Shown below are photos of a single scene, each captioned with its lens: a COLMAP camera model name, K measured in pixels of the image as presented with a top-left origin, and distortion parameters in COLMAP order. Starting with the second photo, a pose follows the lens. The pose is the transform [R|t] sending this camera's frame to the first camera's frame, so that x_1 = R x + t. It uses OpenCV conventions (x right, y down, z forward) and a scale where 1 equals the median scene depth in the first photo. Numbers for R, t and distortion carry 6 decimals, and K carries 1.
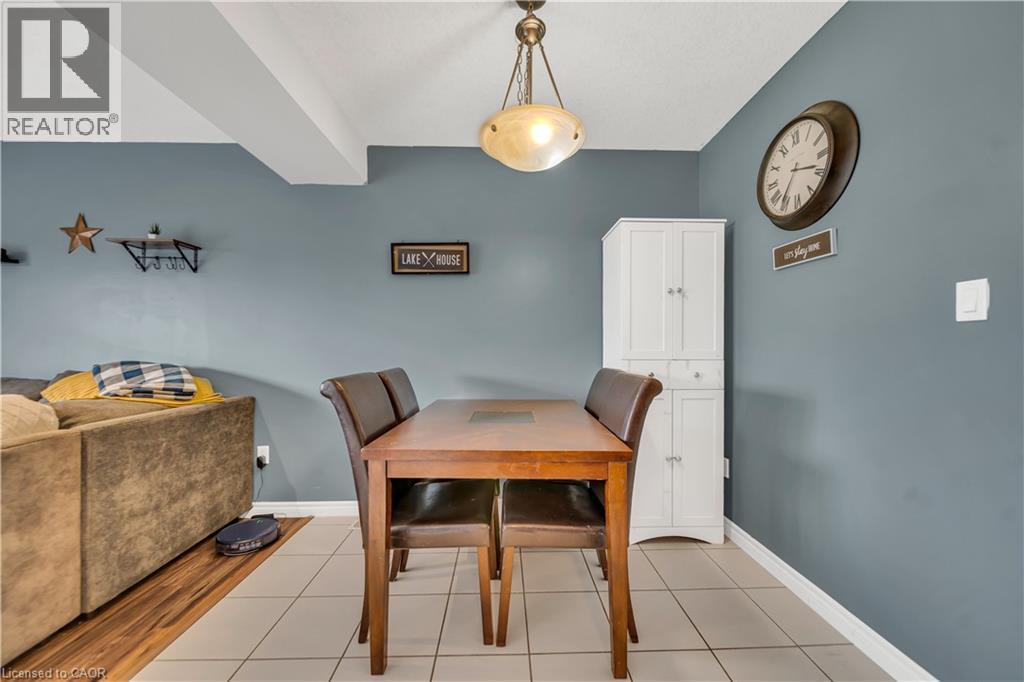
lens RADIAL K [[360.4, 0, 521.7], [0, 360.4, 349.7], [0, 0, 1]] dist [-0.006405, -0.000466]
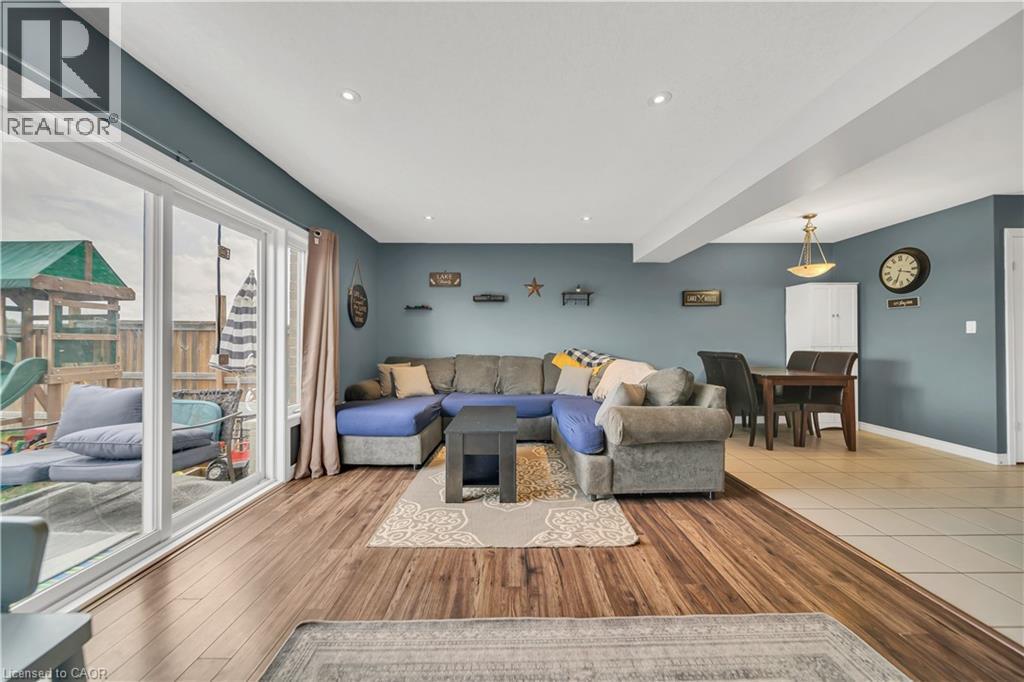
lens RADIAL K [[360.4, 0, 508.9], [0, 360.4, 340.8], [0, 0, 1]] dist [-0.006405, -0.000466]
pose [[0.999774, -0.004022, -0.020866, -1.838005], [0.003830, 0.999950, -0.009213, 0.004186], [0.020902, 0.009131, 0.999740, -1.486379]]
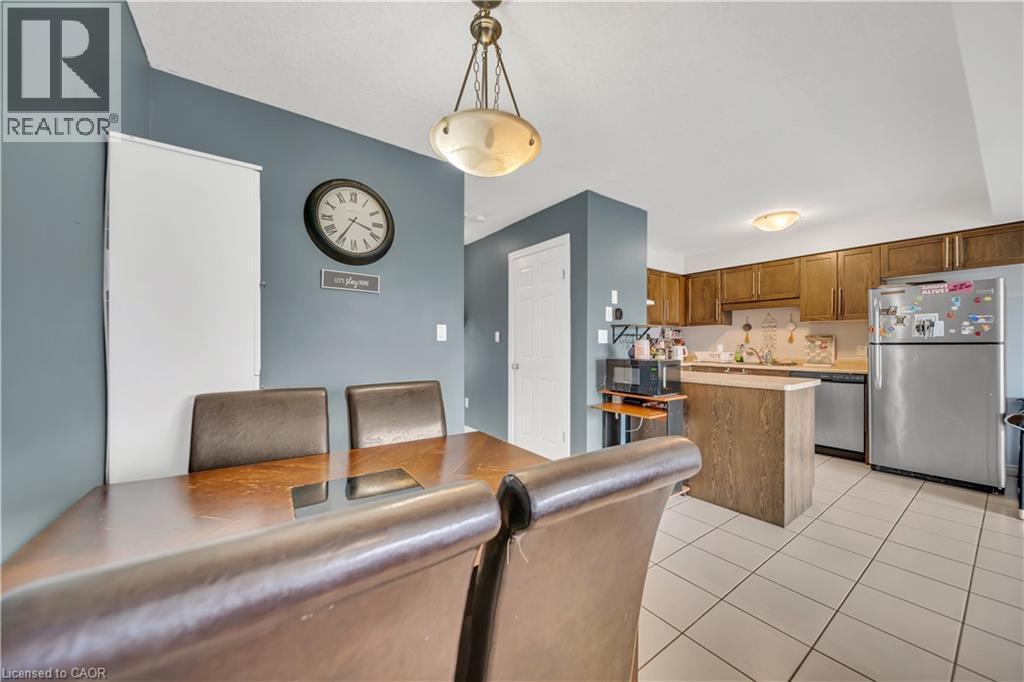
lens RADIAL K [[360.4, 0, 509.8], [0, 360.4, 346.8], [0, 0, 1]] dist [-0.006405, -0.000466]
pose [[-0.547806, -0.002400, 0.836602, -0.652240], [0.005355, 0.999965, 0.006375, -0.032381], [-0.836589, 0.007973, -0.547774, 1.181702]]
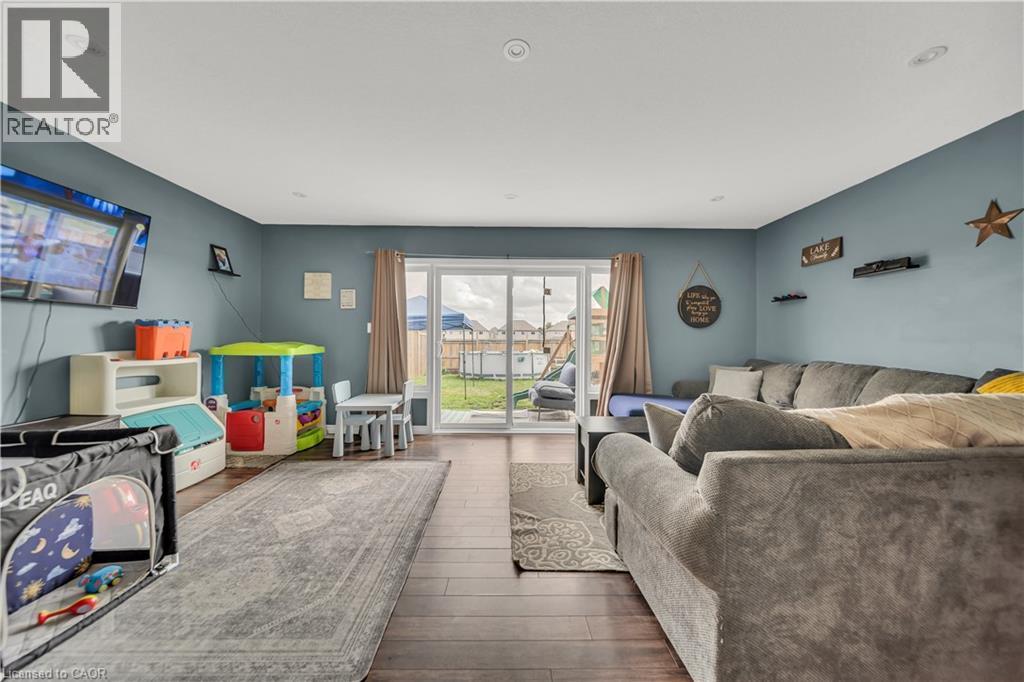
lens RADIAL K [[360.4, 0, 514.4], [0, 360.4, 342.0], [0, 0, 1]] dist [-0.006405, -0.000466]
pose [[-0.008594, 0.000697, -0.999963, -0.413209], [-0.011411, 0.999935, 0.000795, 0.000820], [0.999898, 0.011418, -0.008585, -0.320596]]
